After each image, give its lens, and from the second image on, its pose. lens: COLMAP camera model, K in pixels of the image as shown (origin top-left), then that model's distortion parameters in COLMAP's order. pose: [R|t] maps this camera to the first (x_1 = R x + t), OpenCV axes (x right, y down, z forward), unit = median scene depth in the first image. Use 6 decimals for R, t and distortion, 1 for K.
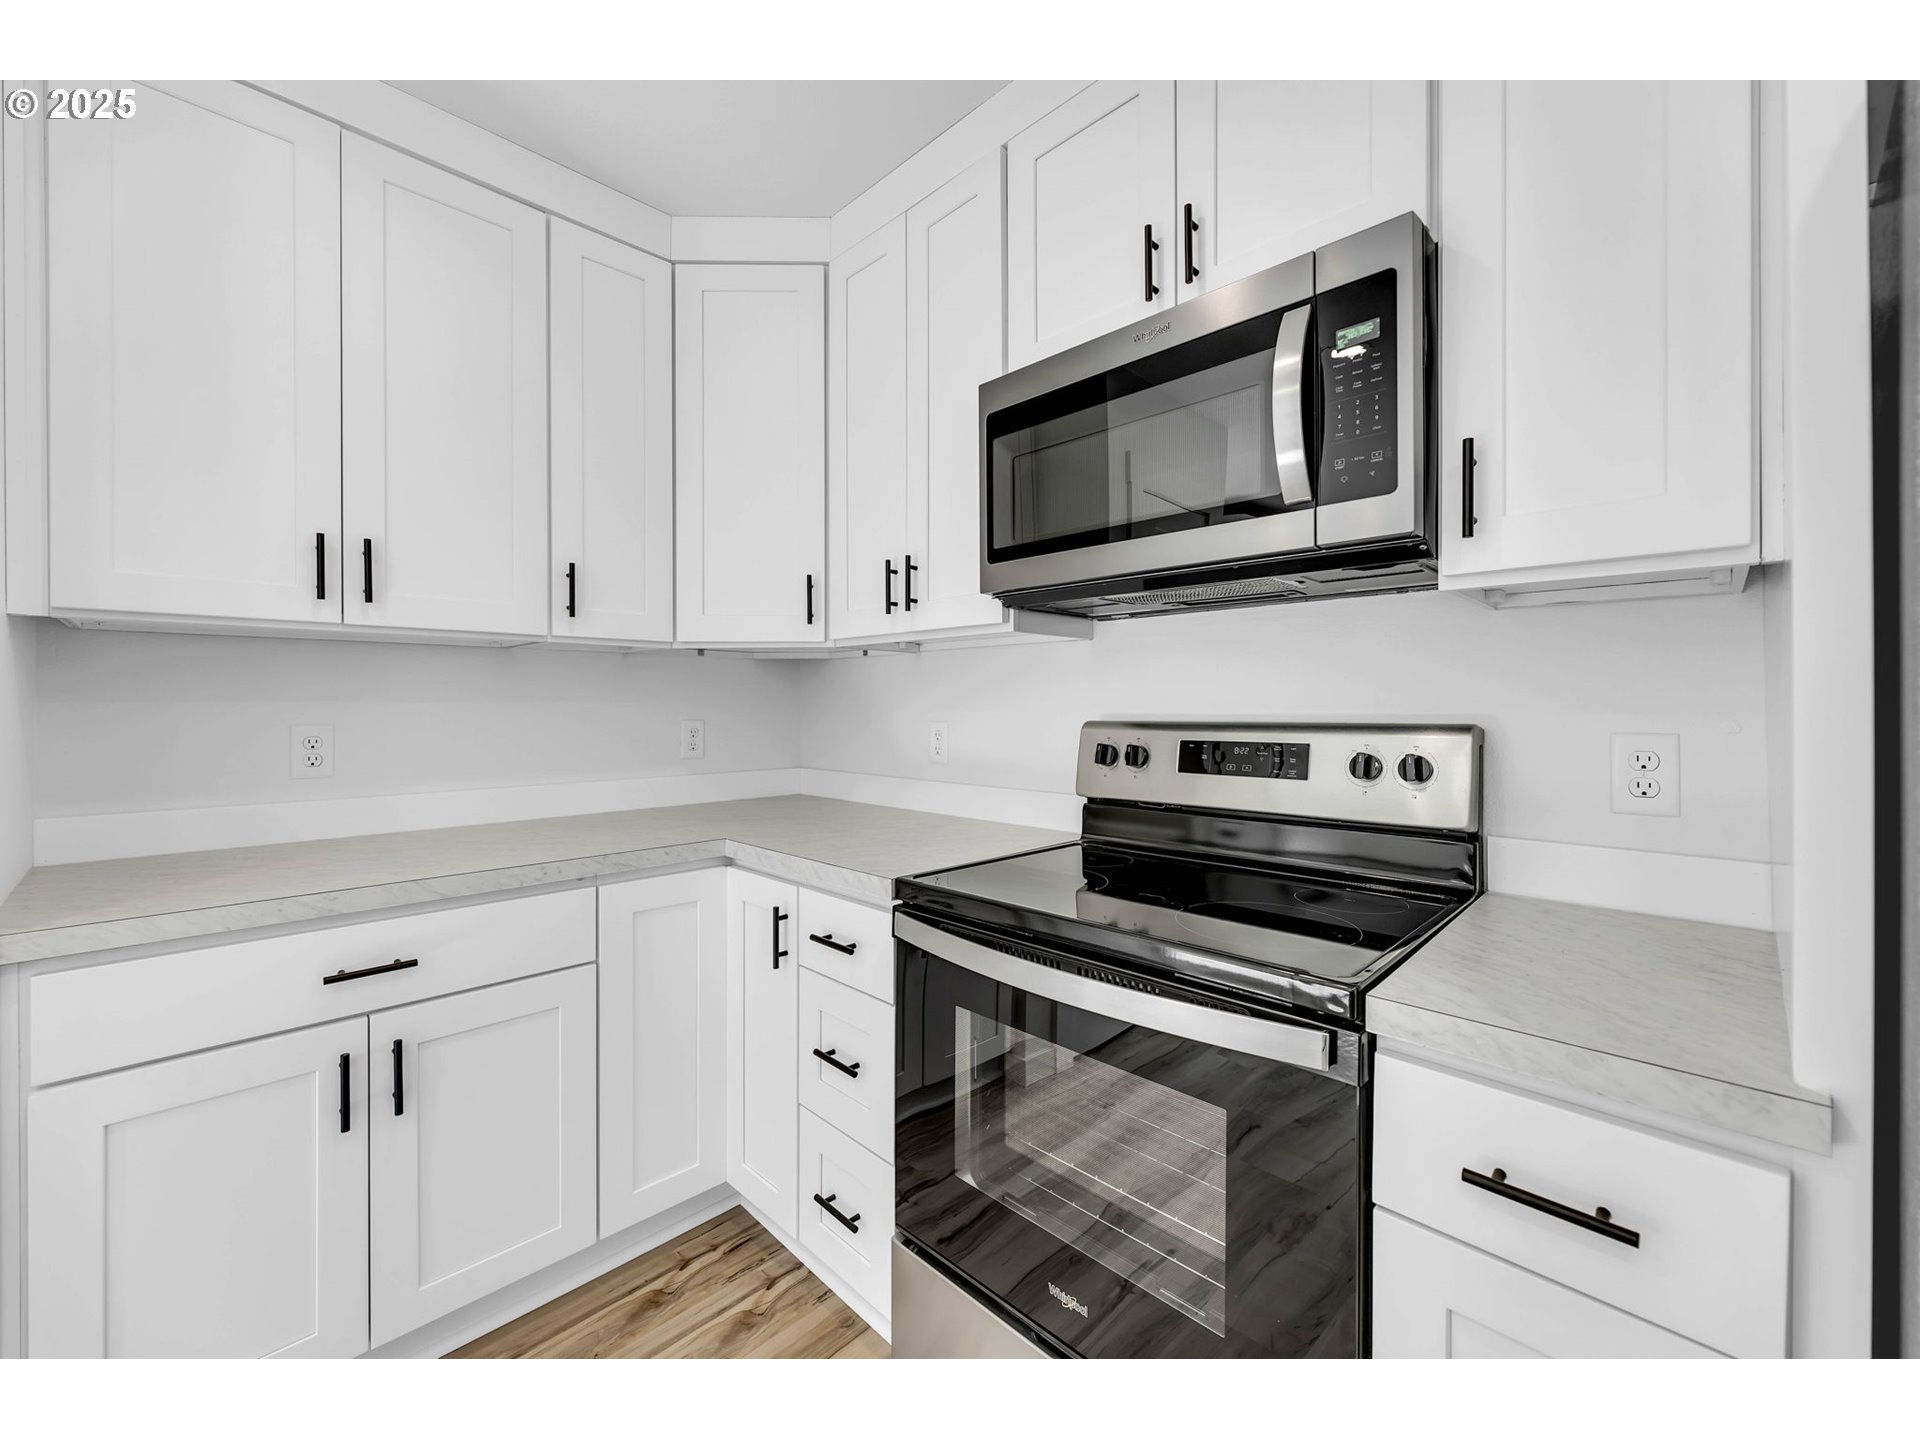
lens RADIAL K [[771.1, 0, 962.9], [0, 771.1, 711.7], [0, 0, 1]] dist [-0.002490, 0.000065]
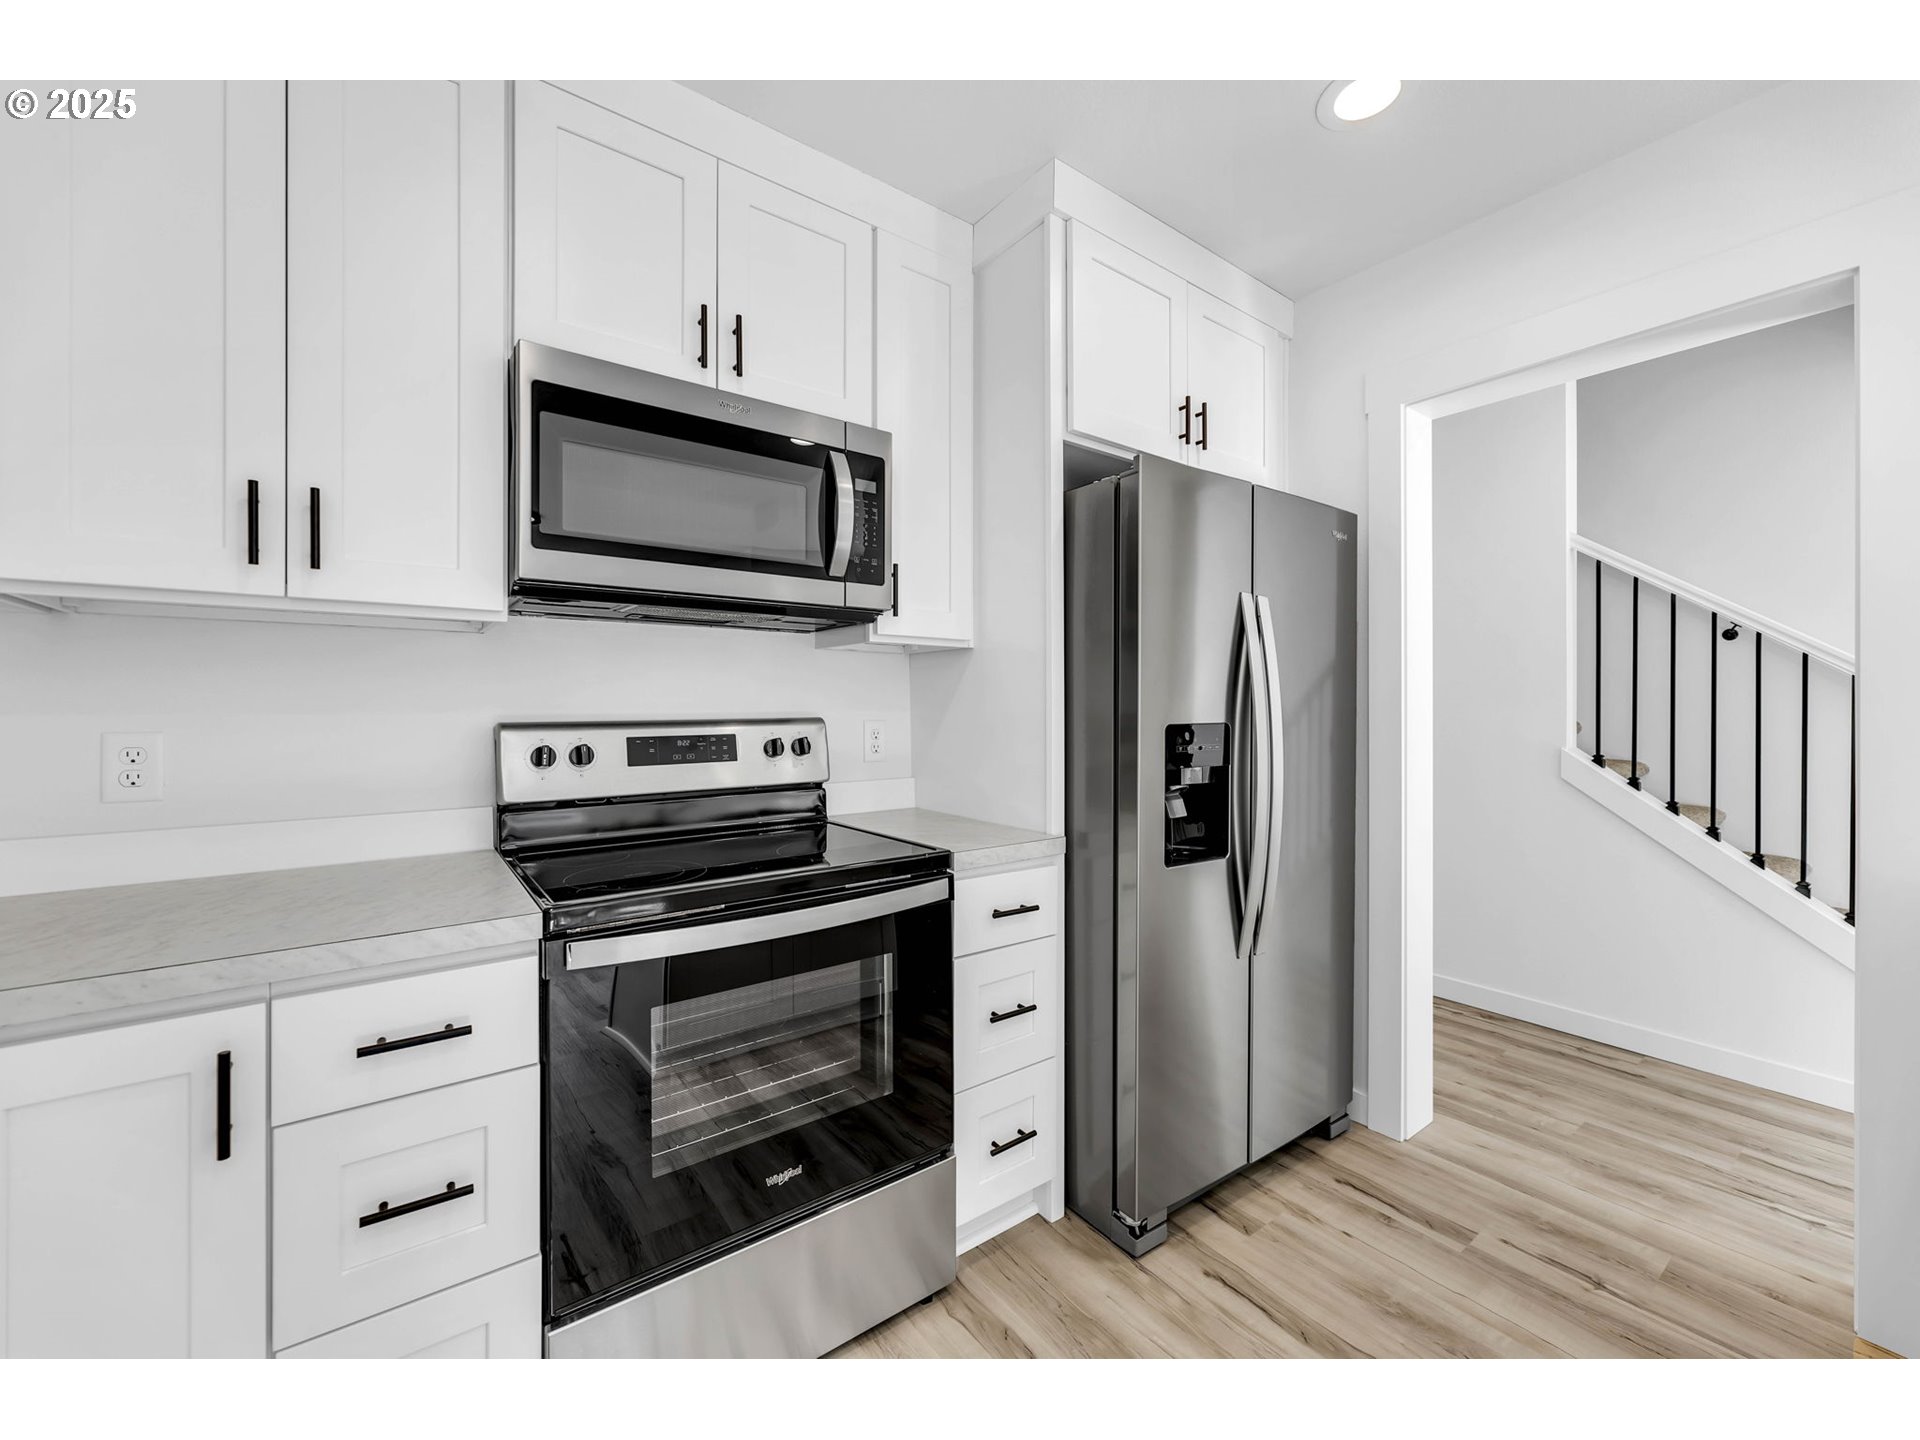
lens RADIAL K [[771.1, 0, 964.8], [0, 771.1, 710.6], [0, 0, 1]] dist [-0.002490, 0.000065]
pose [[0.130483, -0.004409, 0.991441, -0.836366], [0.006670, 0.999971, 0.003569, -0.002069], [-0.991428, 0.006147, 0.130509, 0.416834]]
